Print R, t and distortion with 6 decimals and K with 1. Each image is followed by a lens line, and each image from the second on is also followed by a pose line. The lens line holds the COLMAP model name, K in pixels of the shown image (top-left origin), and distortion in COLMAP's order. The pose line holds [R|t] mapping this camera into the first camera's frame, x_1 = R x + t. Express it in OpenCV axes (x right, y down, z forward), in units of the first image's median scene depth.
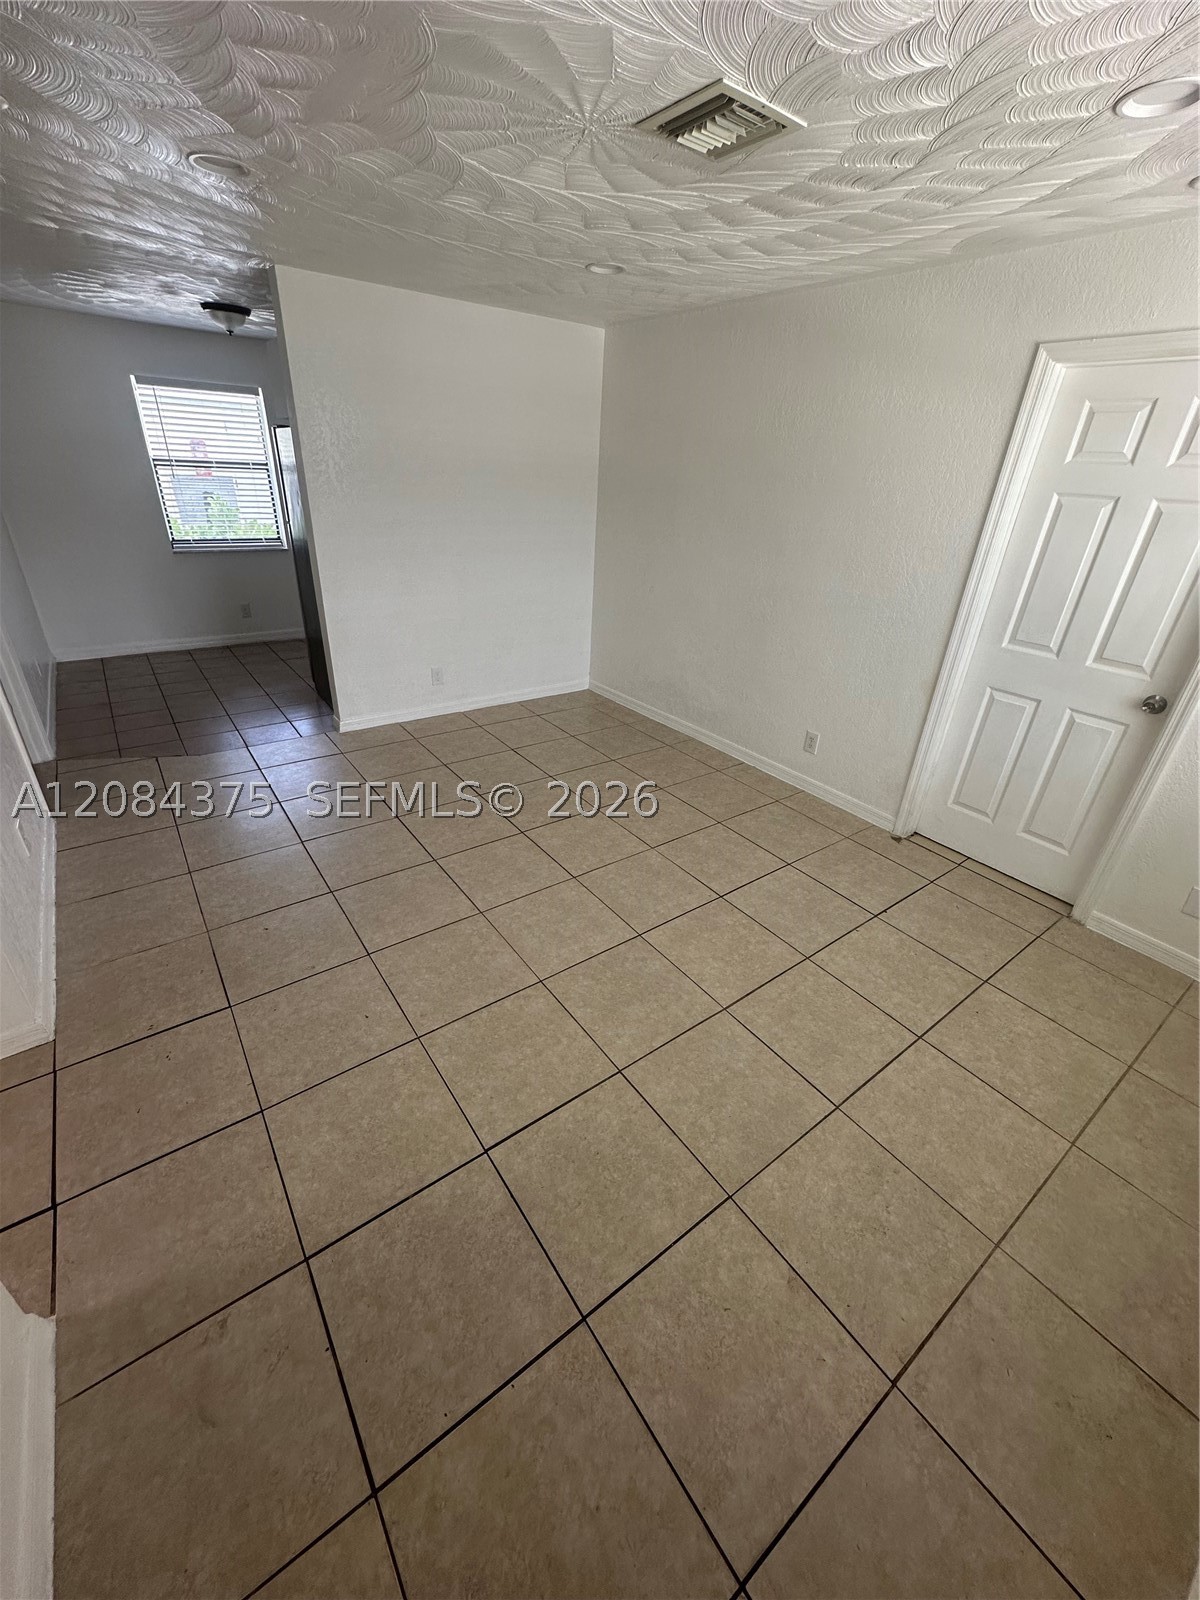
lens RADIAL K [[635.2, 0, 600.3], [0, 635.2, 794.3], [0, 0, 1]] dist [-0.003384, 0.000128]
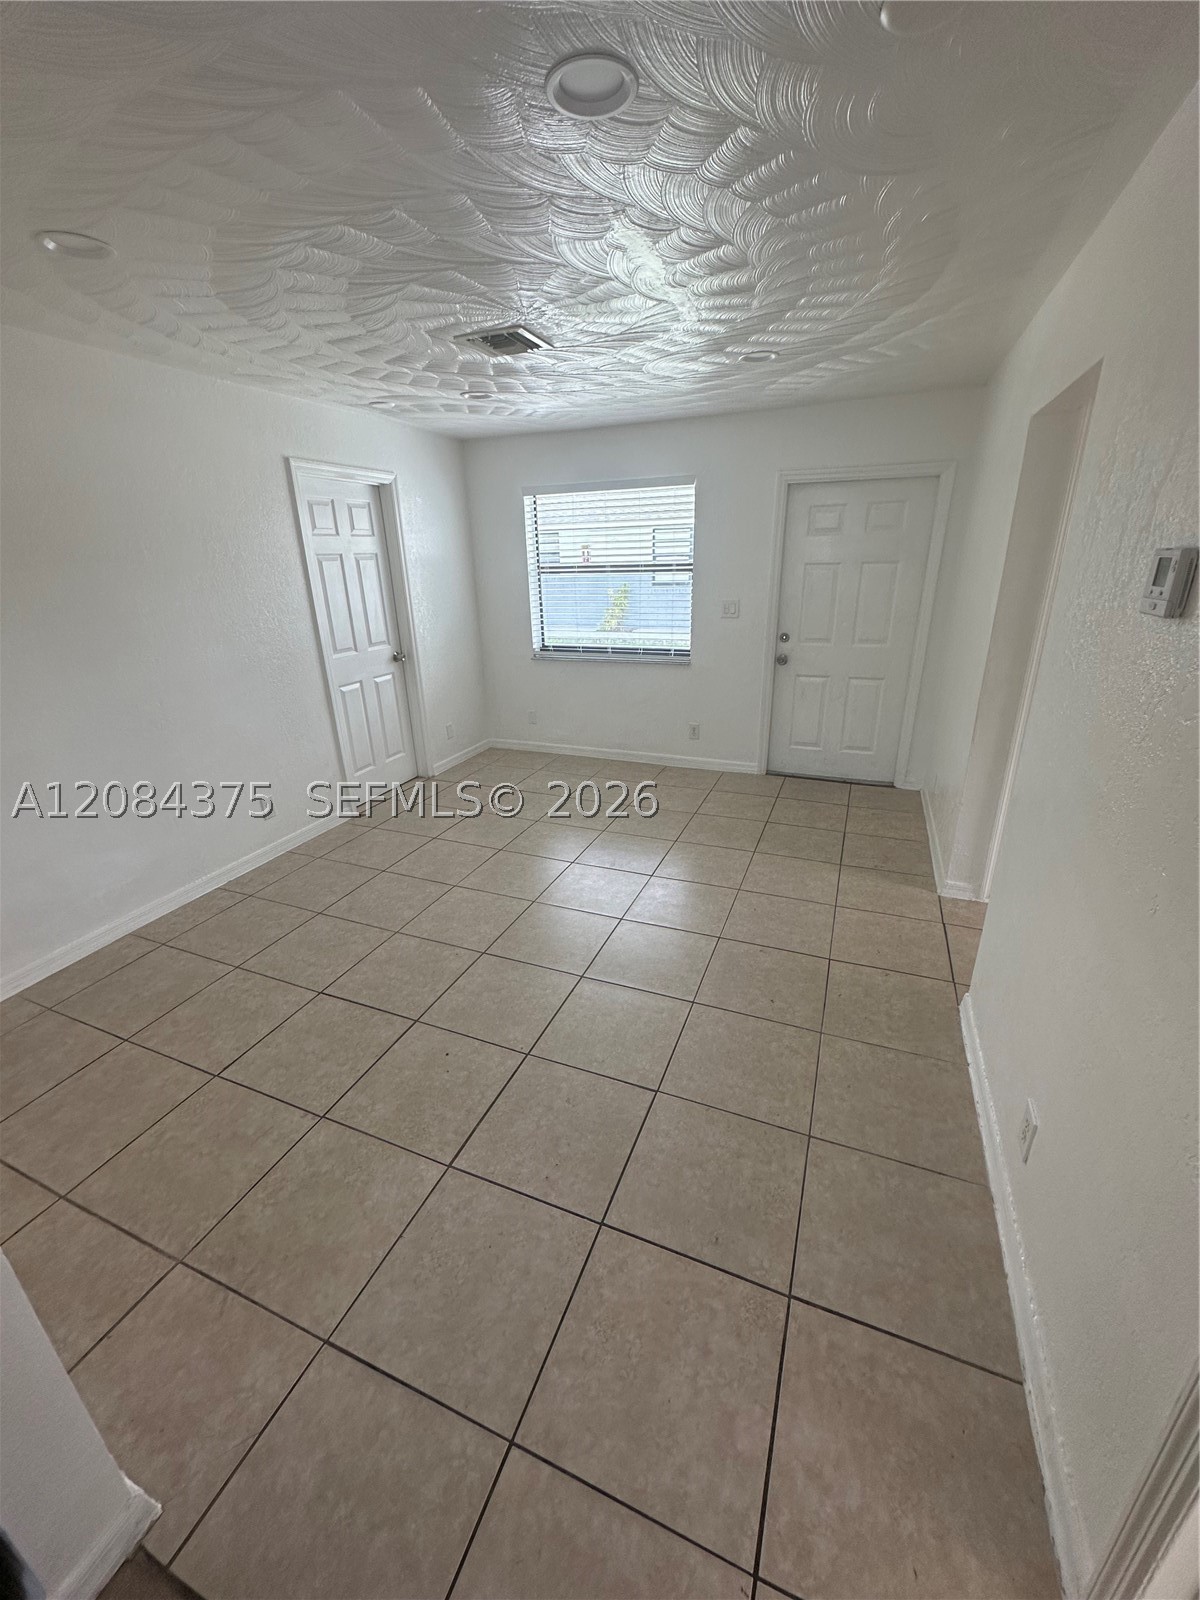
lens RADIAL K [[635.2, 0, 589.7], [0, 635.2, 799.3], [0, 0, 1]] dist [-0.003384, 0.000128]
pose [[-0.508205, -0.345039, 0.789098, -0.866497], [0.397058, 0.719187, 0.570189, -0.565223], [-0.764246, 0.603090, -0.228494, 1.032670]]
